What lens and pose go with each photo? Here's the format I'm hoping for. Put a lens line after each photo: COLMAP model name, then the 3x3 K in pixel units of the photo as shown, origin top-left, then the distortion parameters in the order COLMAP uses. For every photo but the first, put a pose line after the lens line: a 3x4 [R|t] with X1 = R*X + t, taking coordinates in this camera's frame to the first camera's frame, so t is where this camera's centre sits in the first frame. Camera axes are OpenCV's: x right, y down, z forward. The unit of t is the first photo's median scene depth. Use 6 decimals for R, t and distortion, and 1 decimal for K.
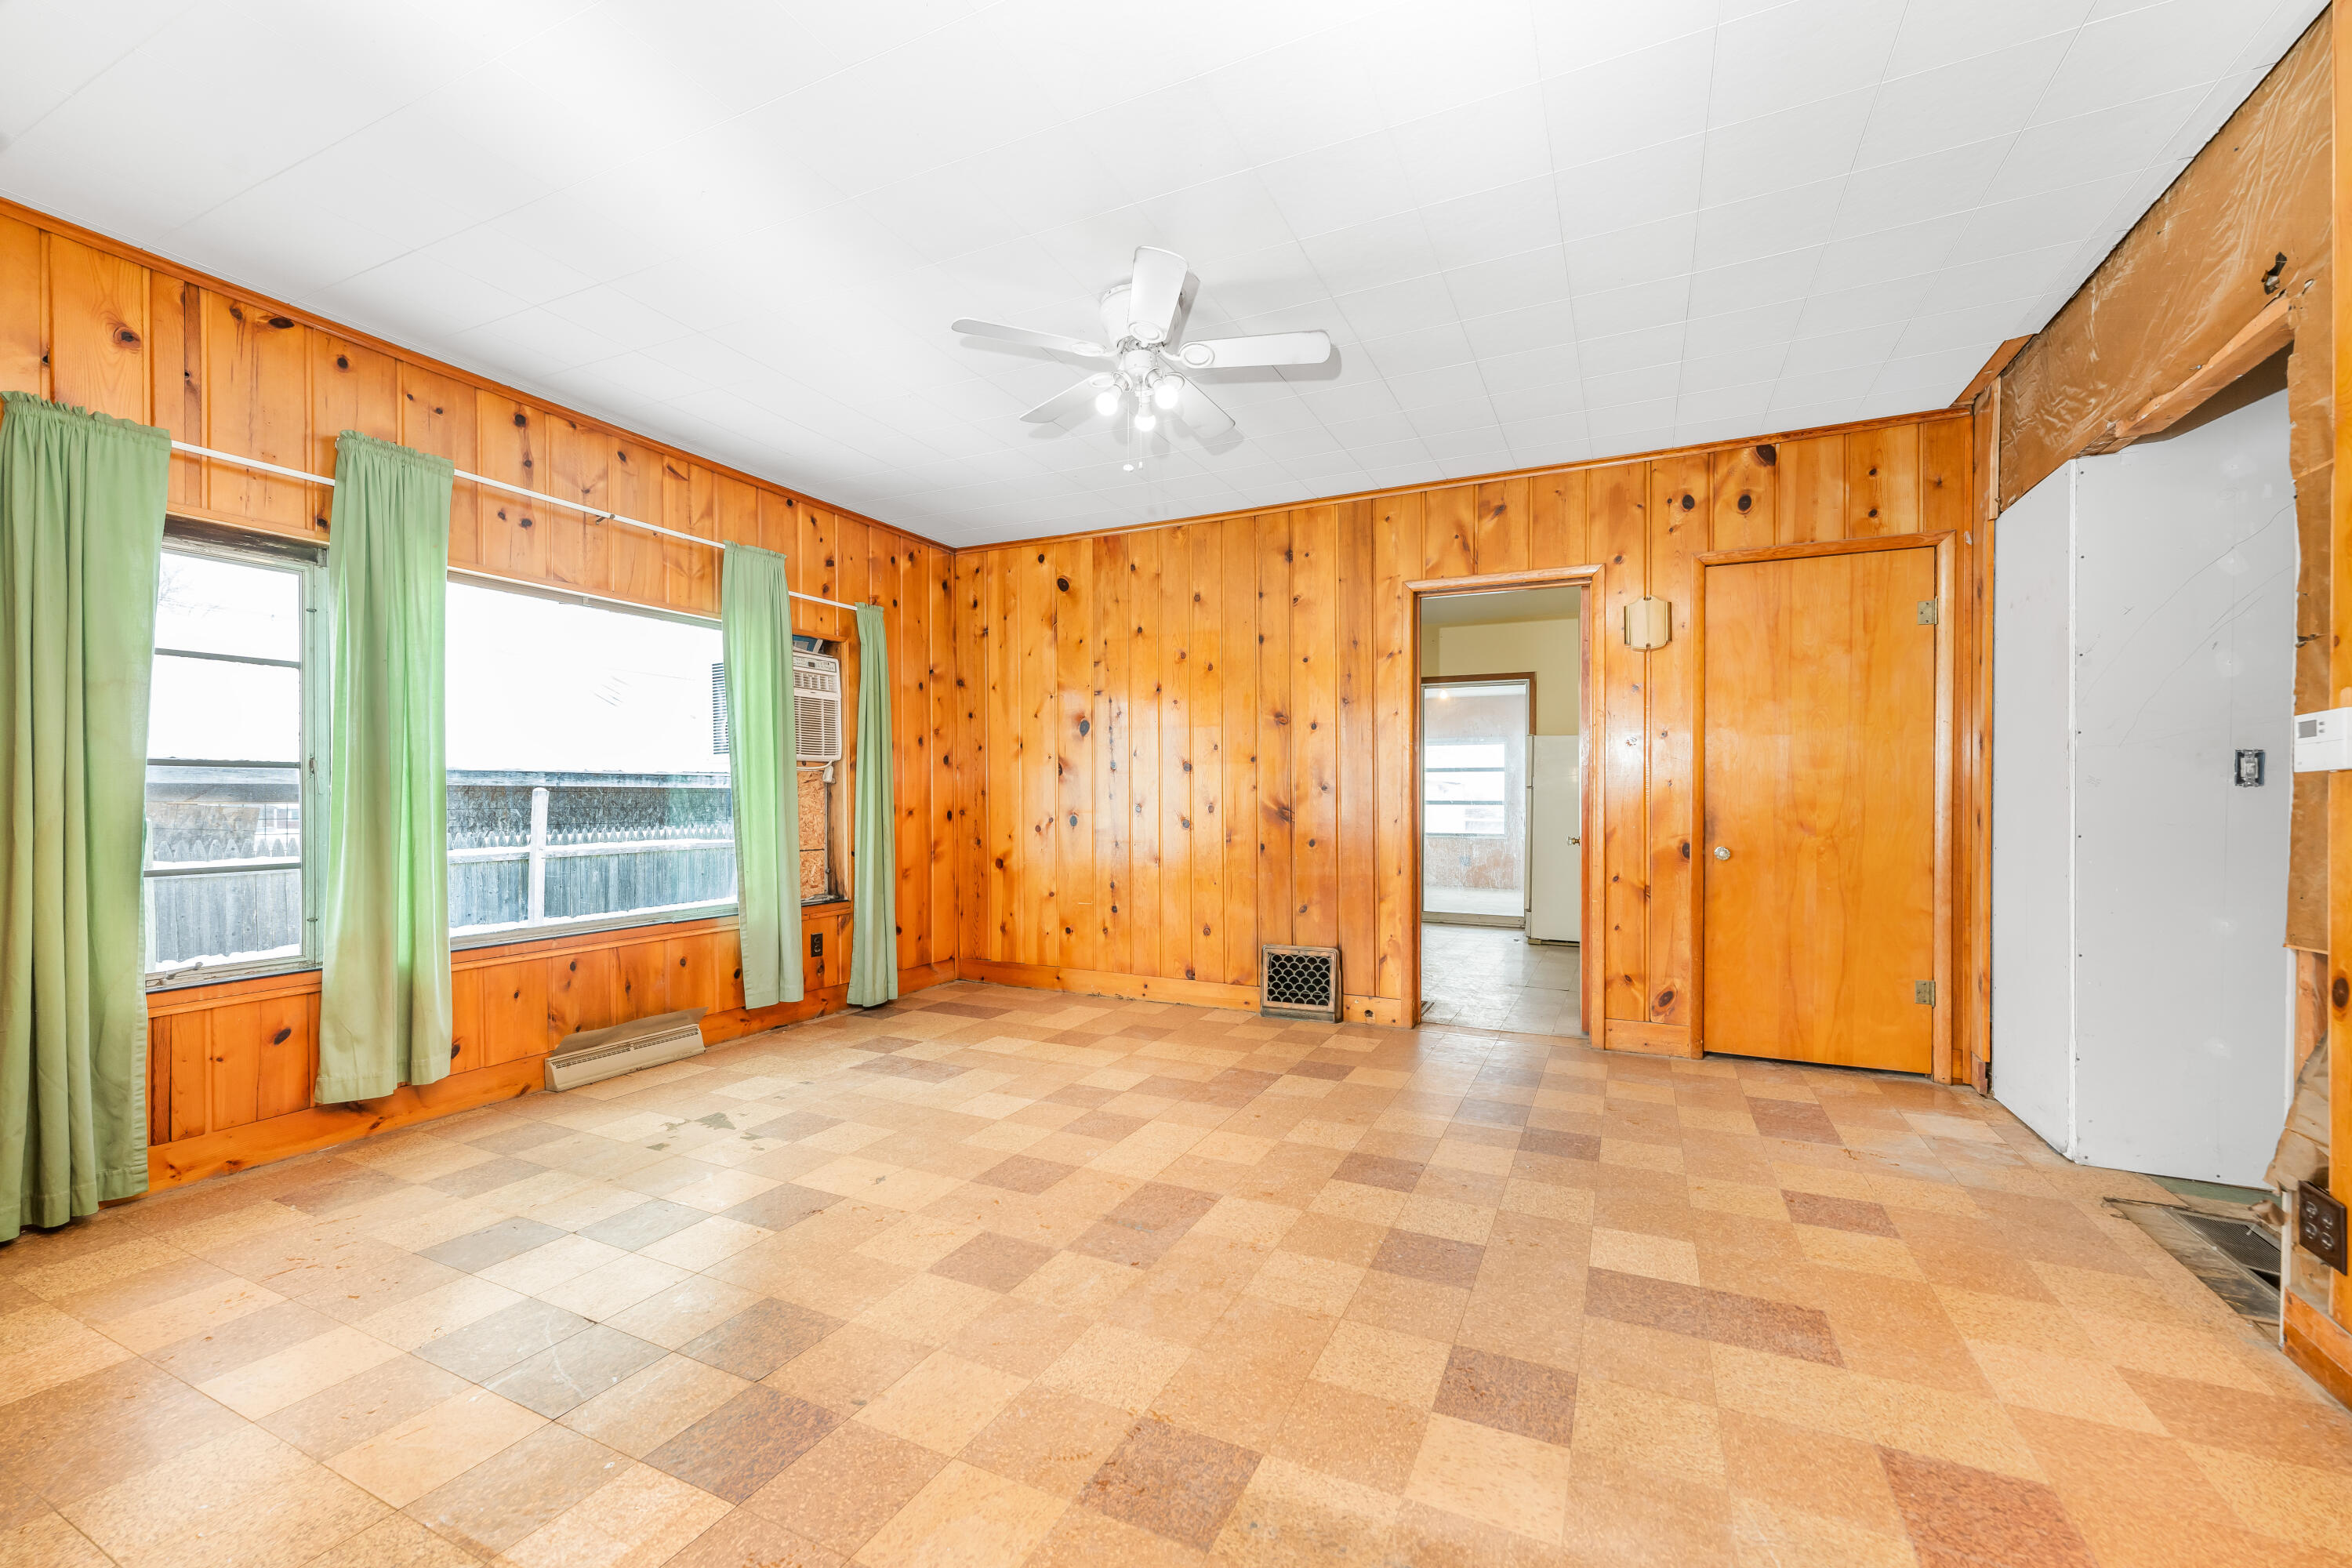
lens RADIAL K [[949.5, 0, 1177.9], [0, 949.5, 797.9], [0, 0, 1]] dist [-0.001101, -0.000050]
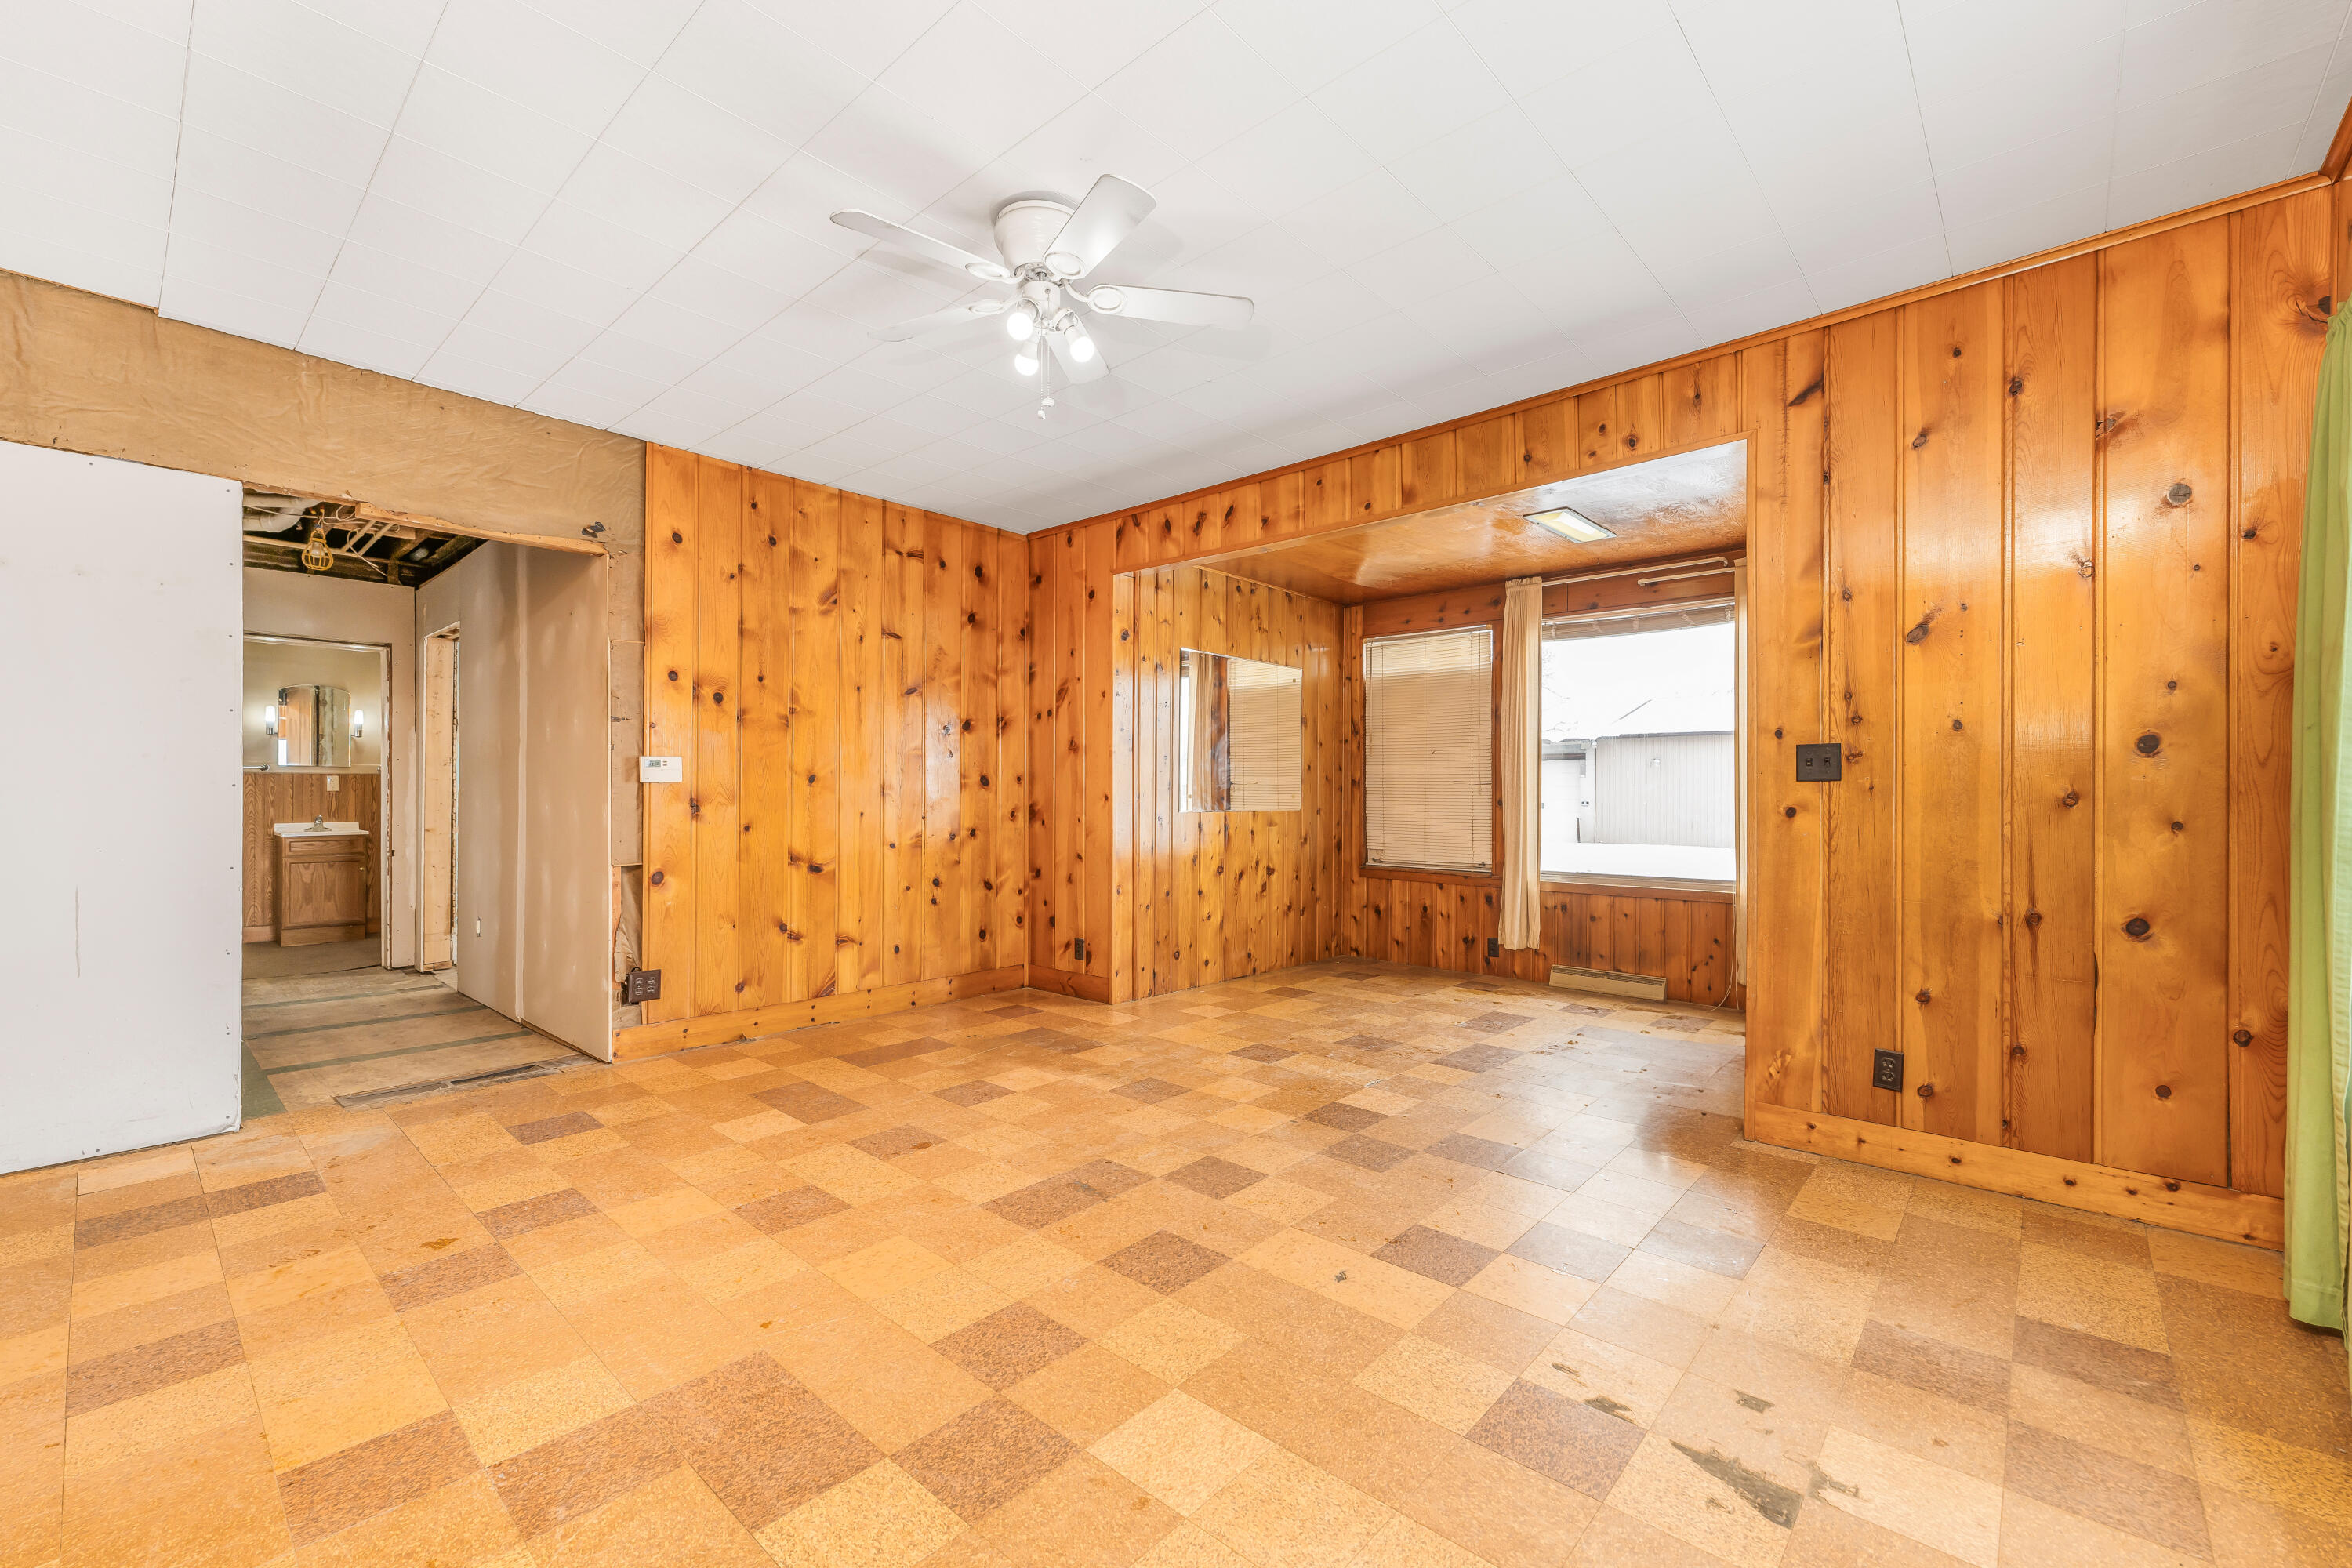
lens RADIAL K [[949.5, 0, 1176.4], [0, 949.5, 791.9], [0, 0, 1]] dist [-0.001101, -0.000050]
pose [[-0.959137, -0.002685, 0.282929, -0.412530], [-0.002573, 0.999996, 0.000766, -0.007127], [-0.282930, 0.000007, -0.959140, 1.837116]]
